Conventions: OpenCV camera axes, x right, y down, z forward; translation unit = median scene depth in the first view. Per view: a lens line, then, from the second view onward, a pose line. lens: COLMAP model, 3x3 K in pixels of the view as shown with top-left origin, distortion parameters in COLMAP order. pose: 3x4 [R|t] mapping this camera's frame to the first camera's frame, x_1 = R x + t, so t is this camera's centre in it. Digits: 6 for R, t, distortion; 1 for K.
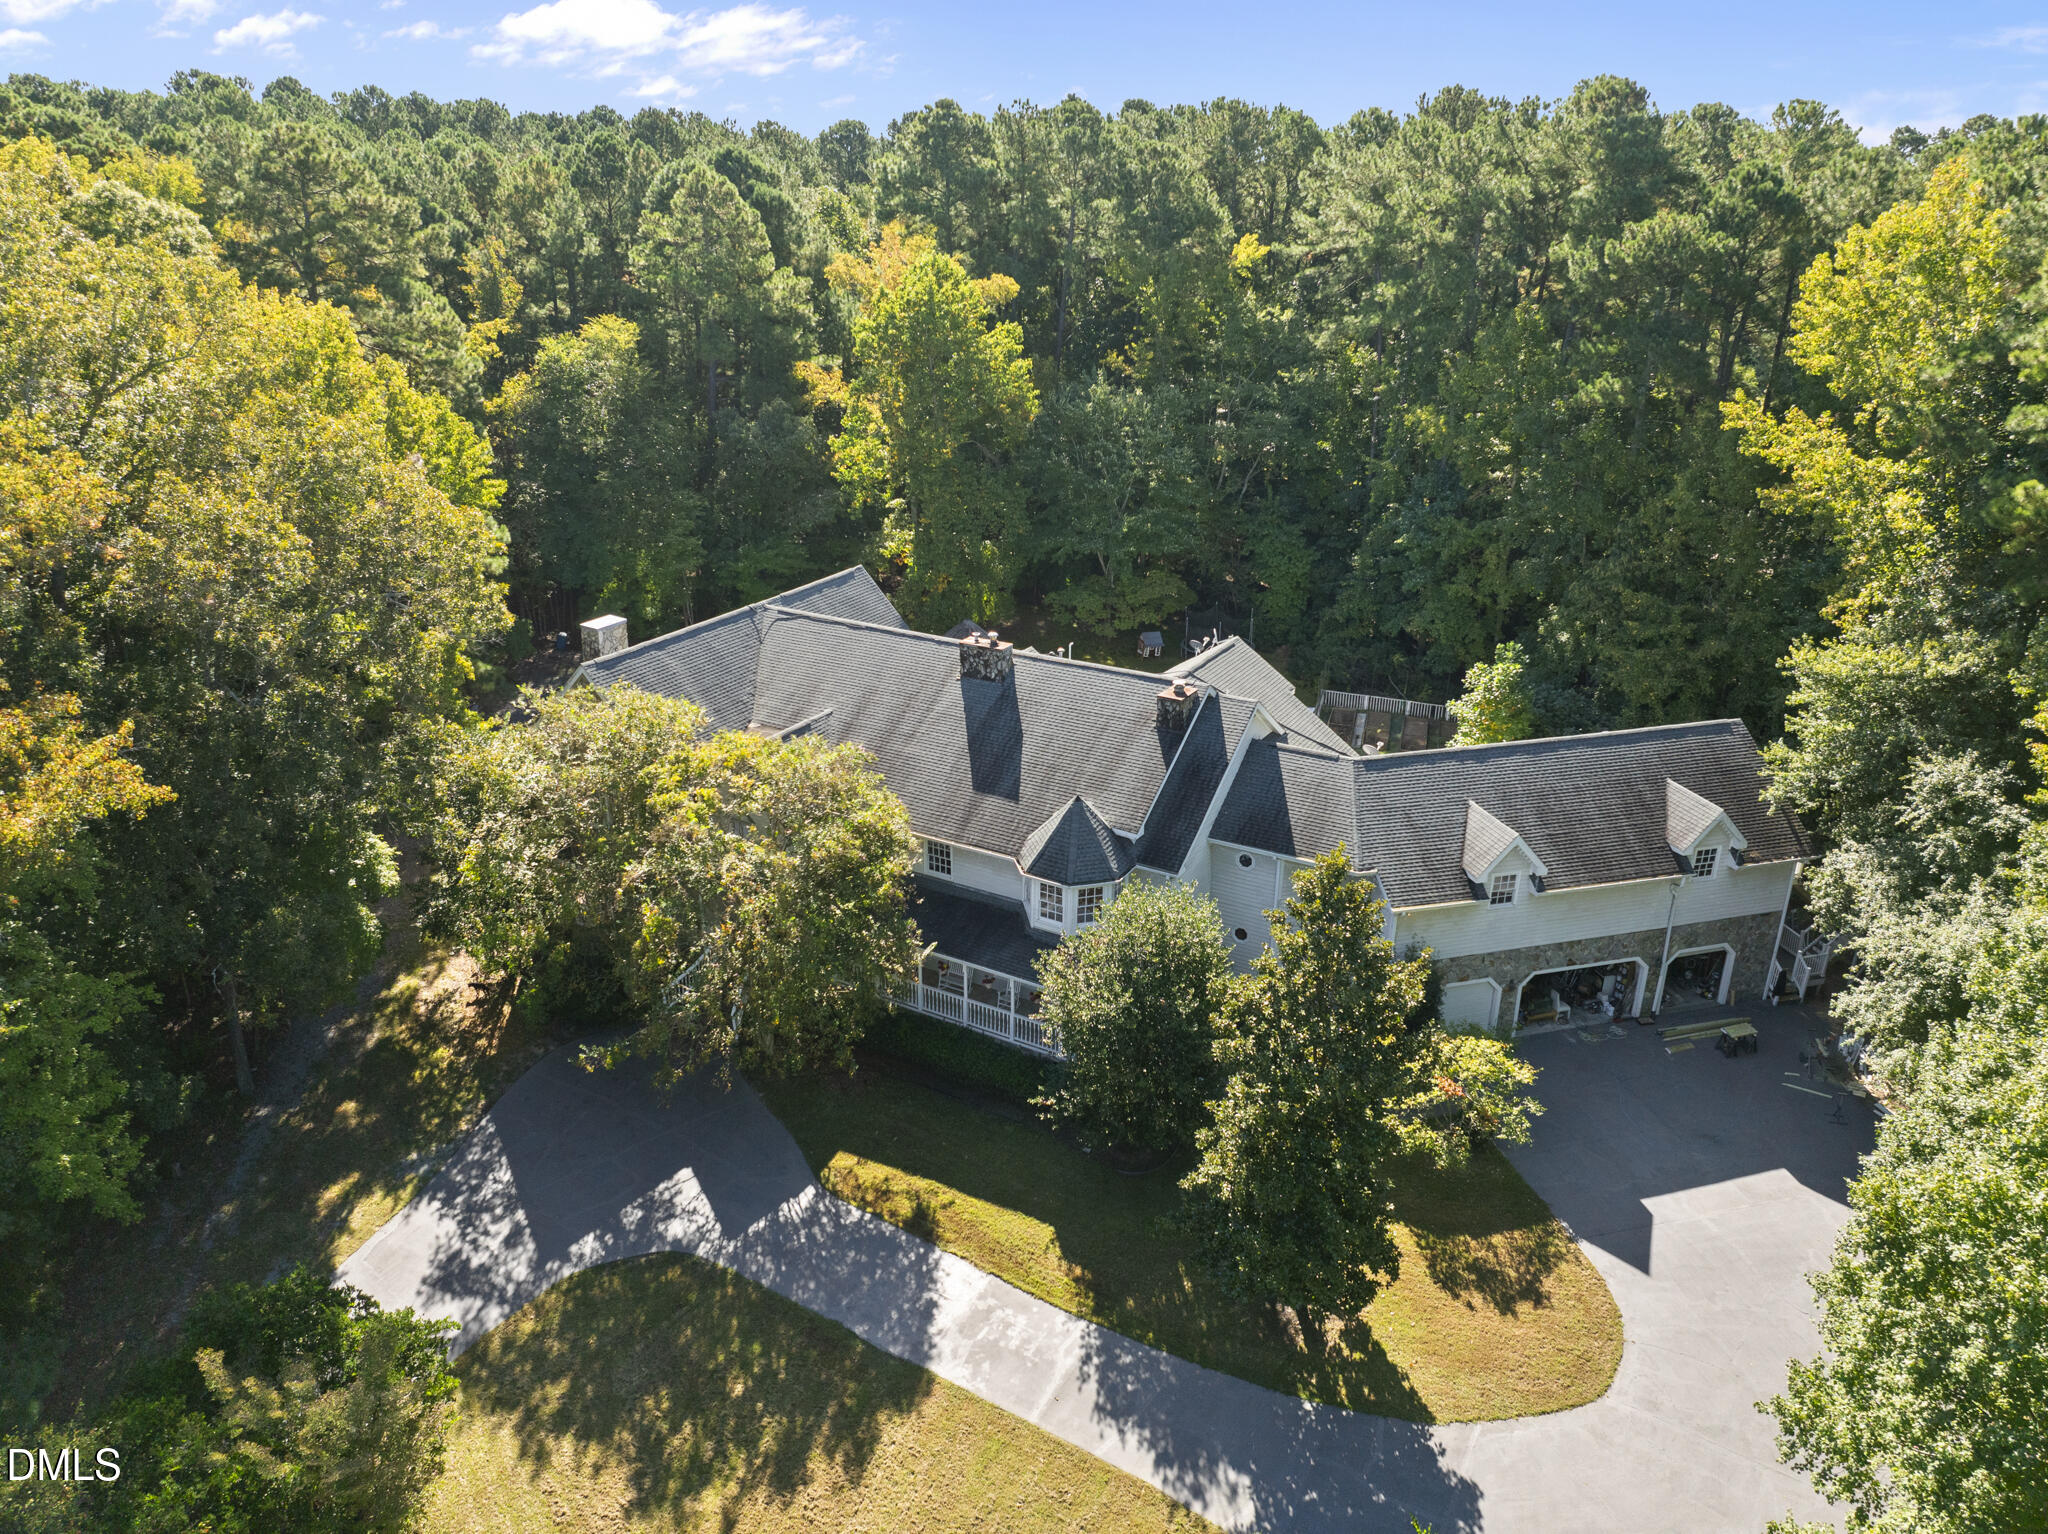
lens RADIAL K [[1451.2, 0, 1032.9], [0, 1451.2, 759.9], [0, 0, 1]] dist [-0.059212, 0.032974]
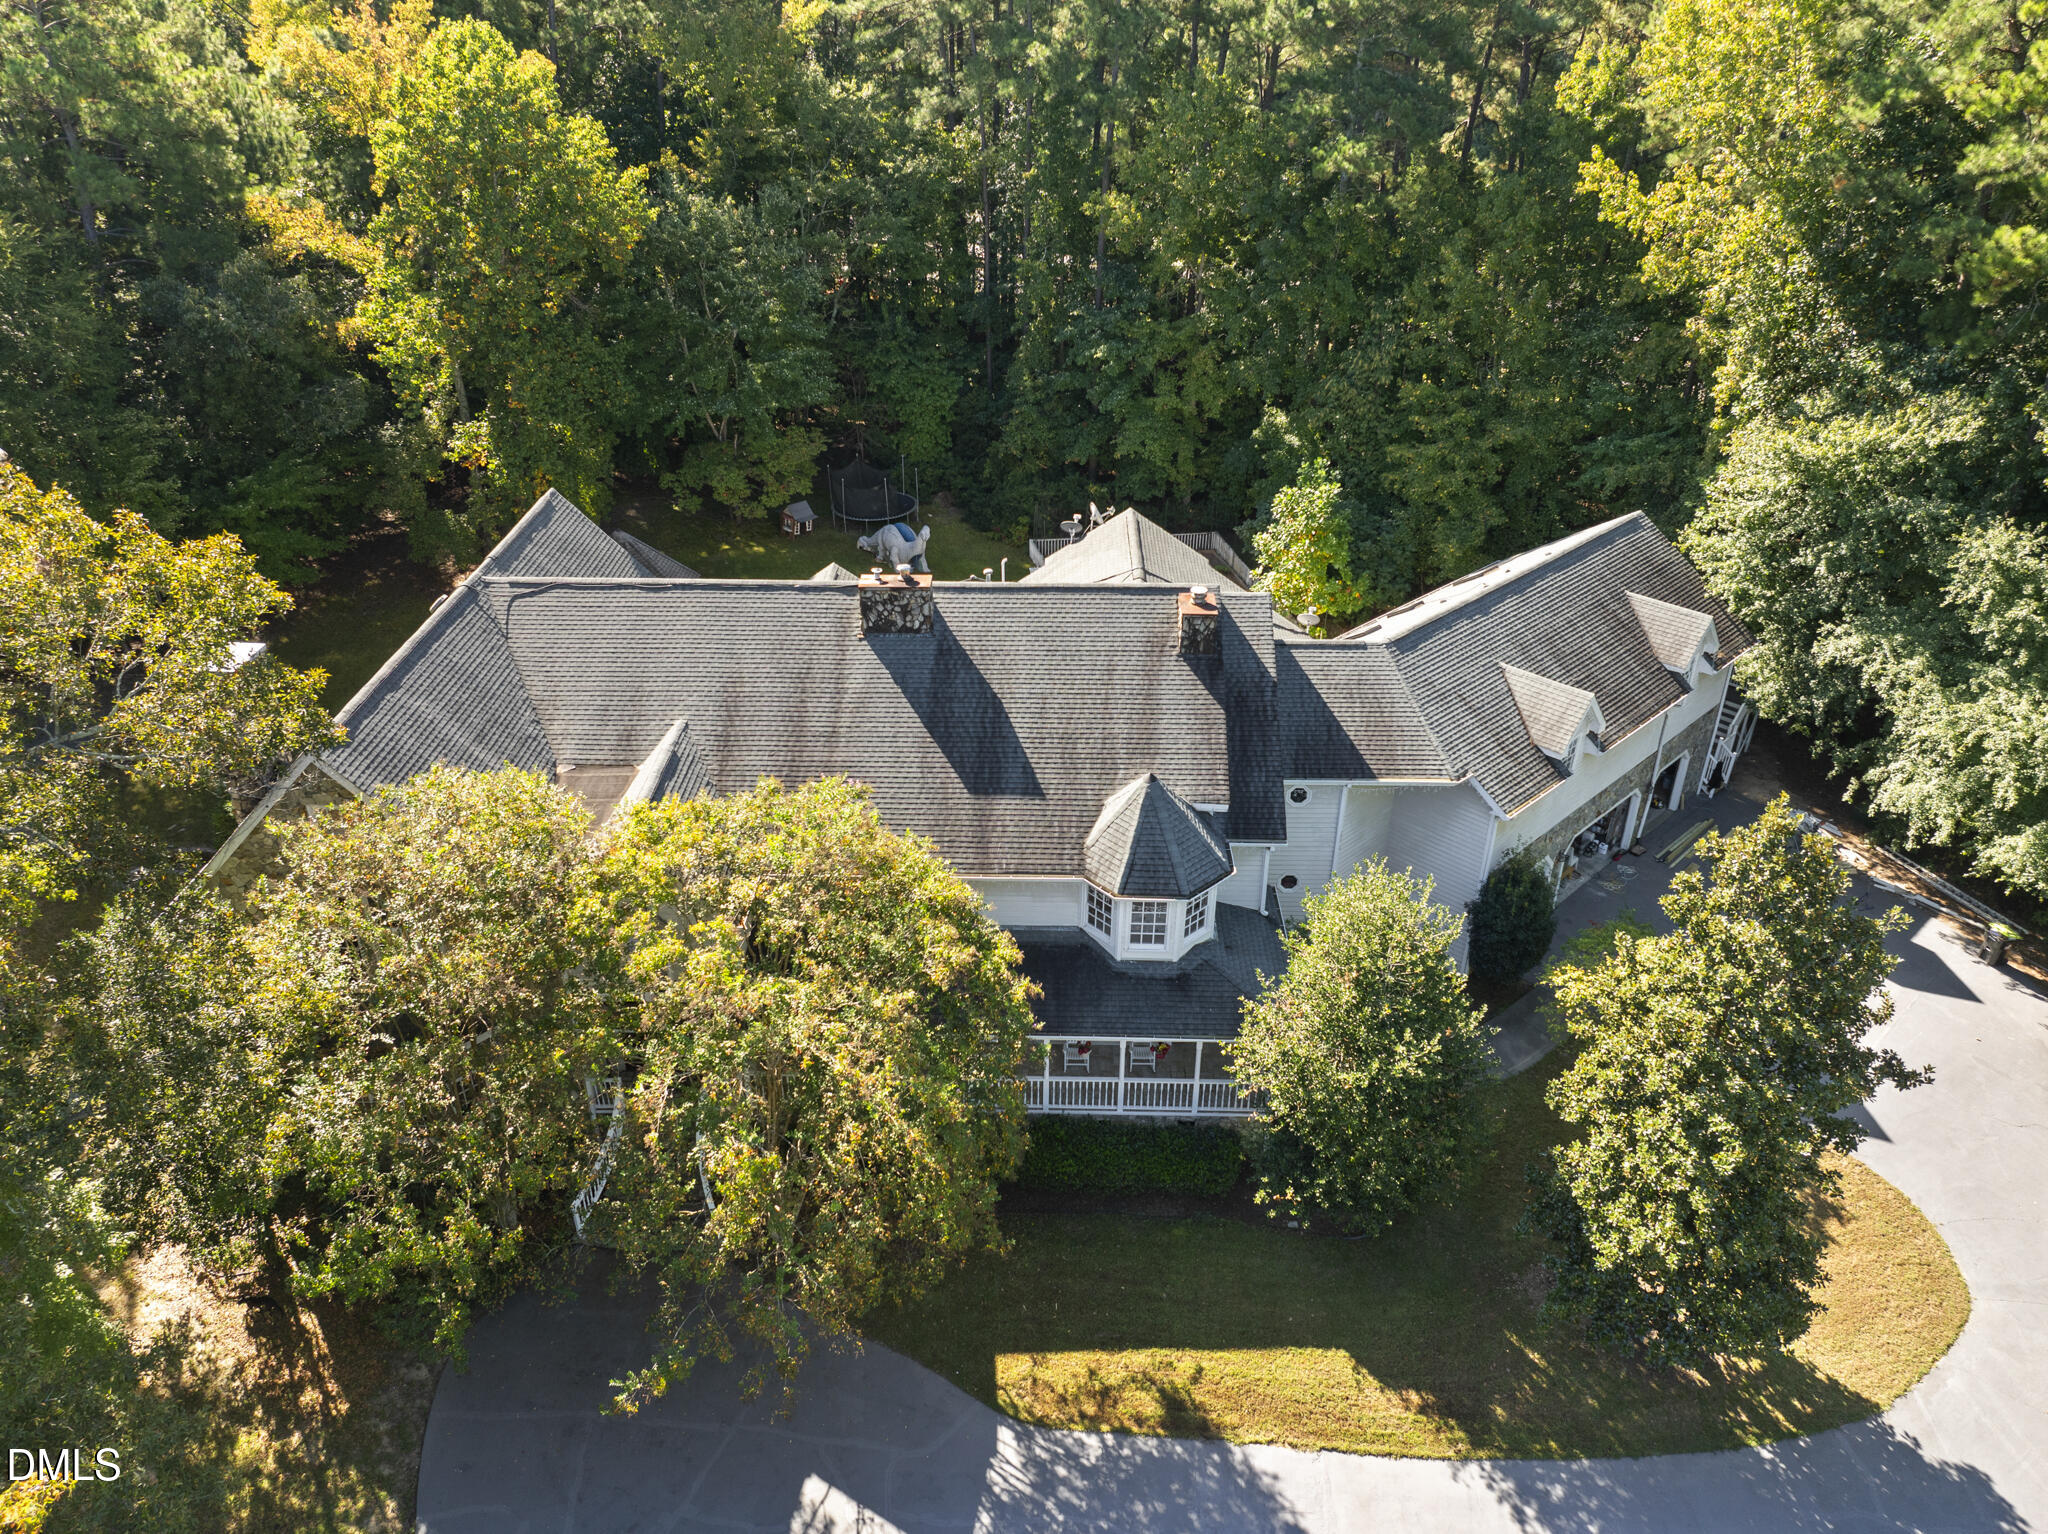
lens RADIAL K [[1451.5, 0, 1032.7], [0, 1451.5, 765.2], [0, 0, 1]] dist [-0.069379, 0.042747]
pose [[0.872518, -0.239843, 0.425661, -0.357001], [0.180011, 0.967737, 0.176297, -0.128223], [-0.454212, -0.077198, 0.887543, 0.411859]]
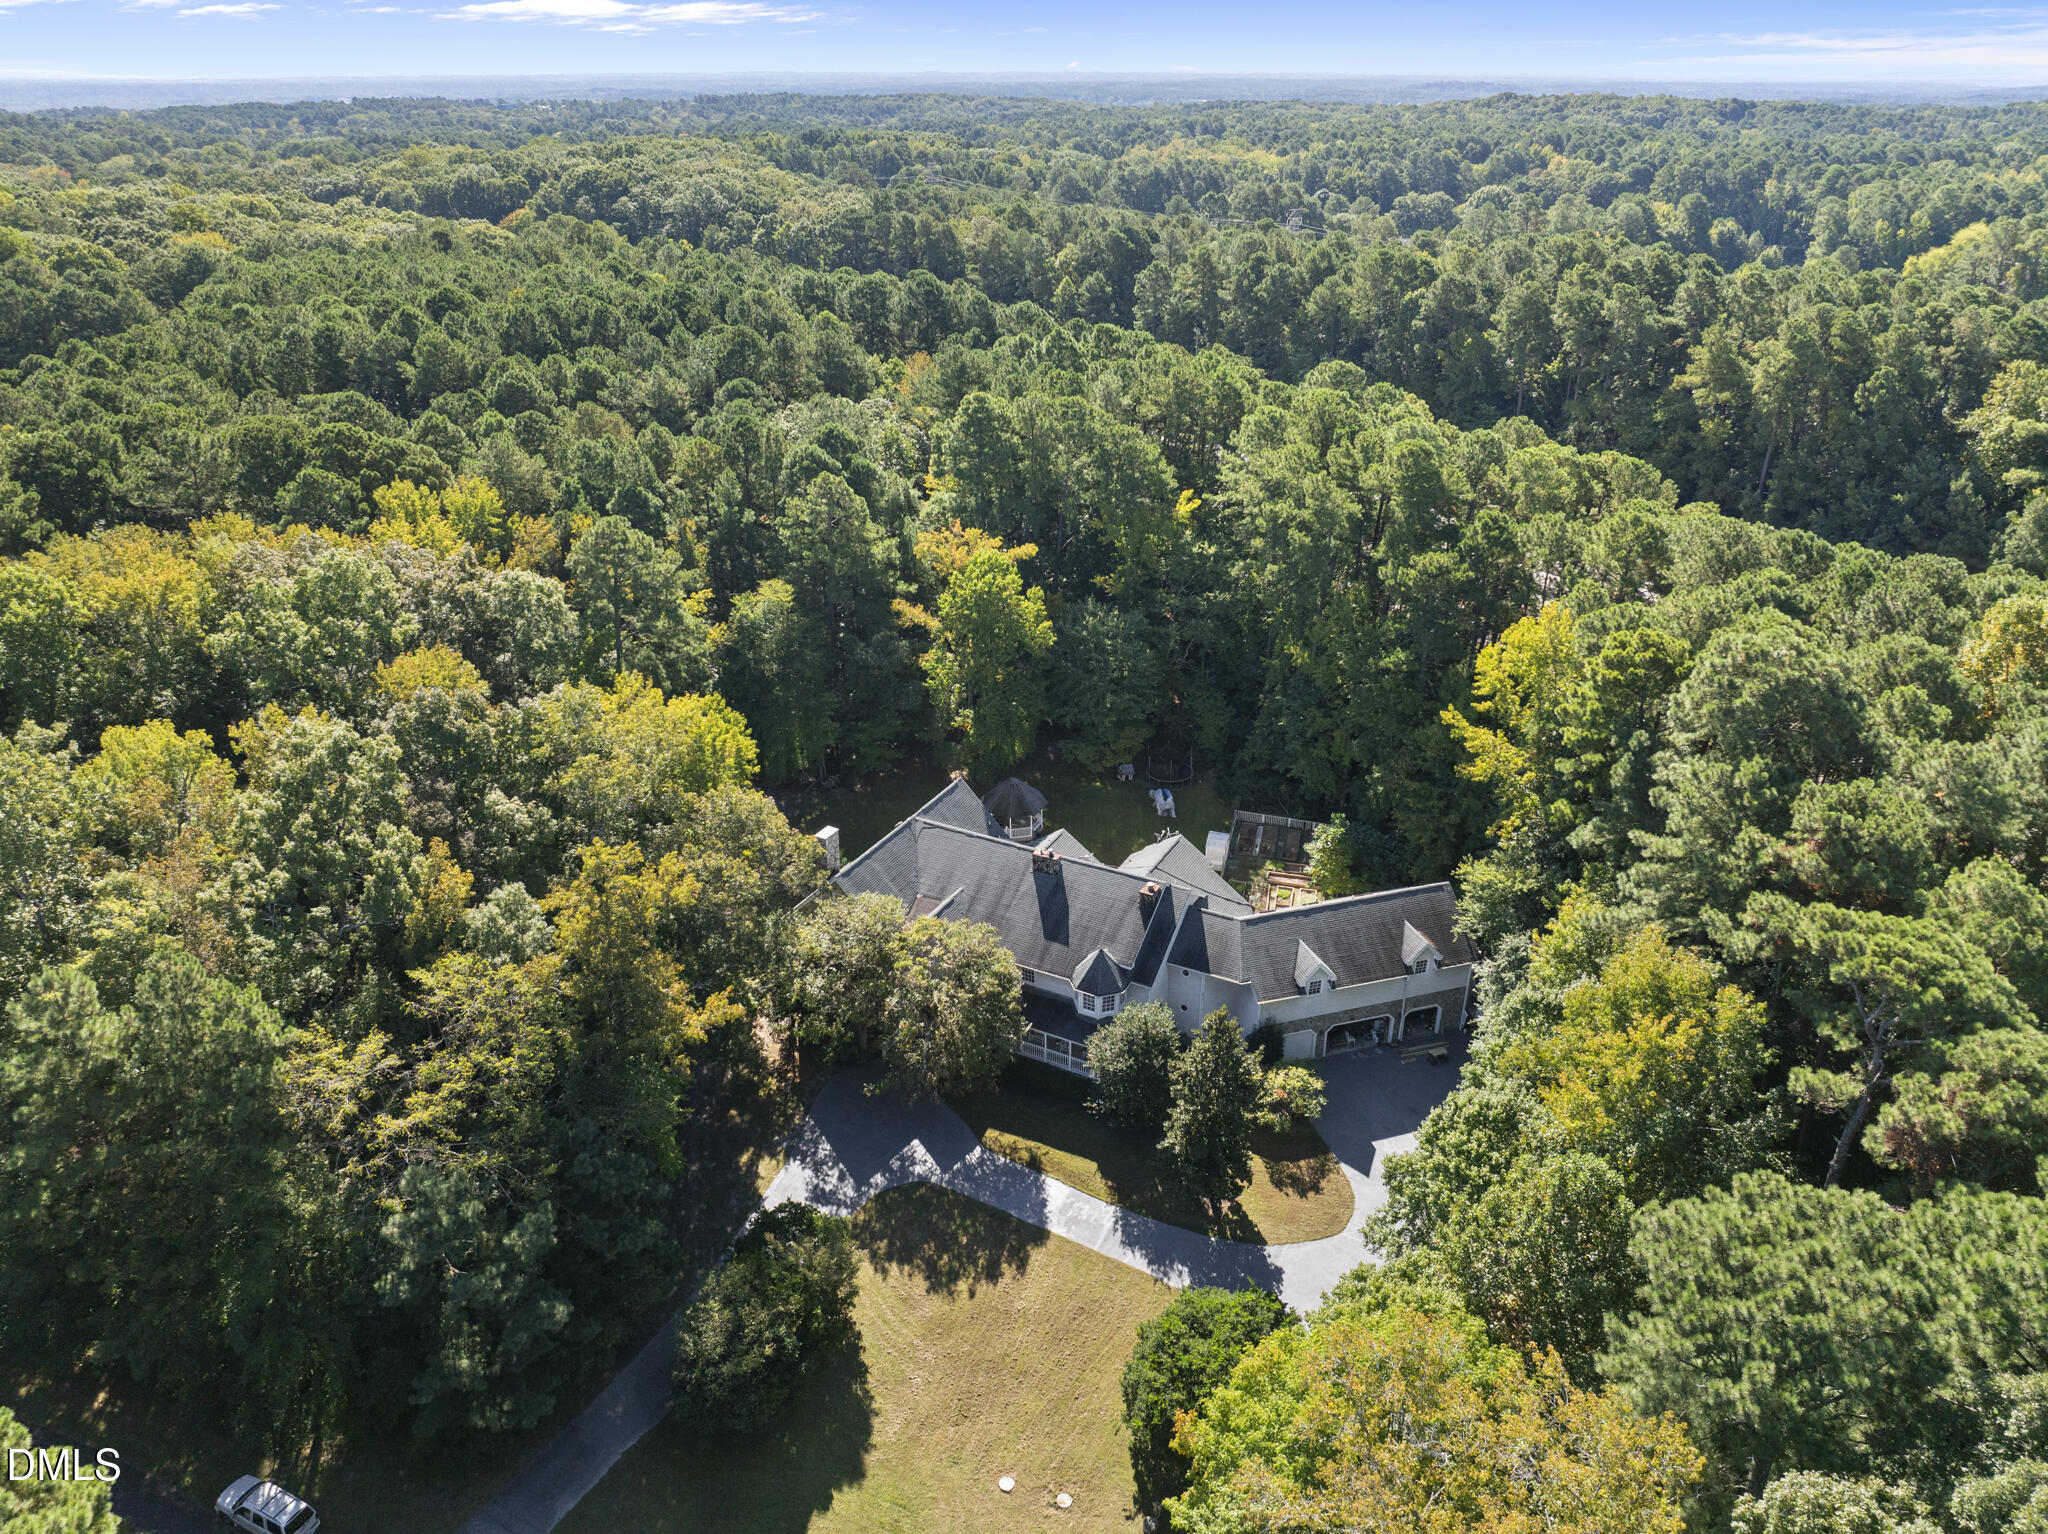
lens RADIAL K [[1464.6, 0, 1031.4], [0, 1464.6, 761.2], [0, 0, 1]] dist [-0.058183, 0.039741]
pose [[0.999216, -0.020983, 0.033583, -0.136809], [0.018249, 0.996649, 0.079735, -0.425638], [-0.035144, -0.079059, 0.996250, -1.057292]]
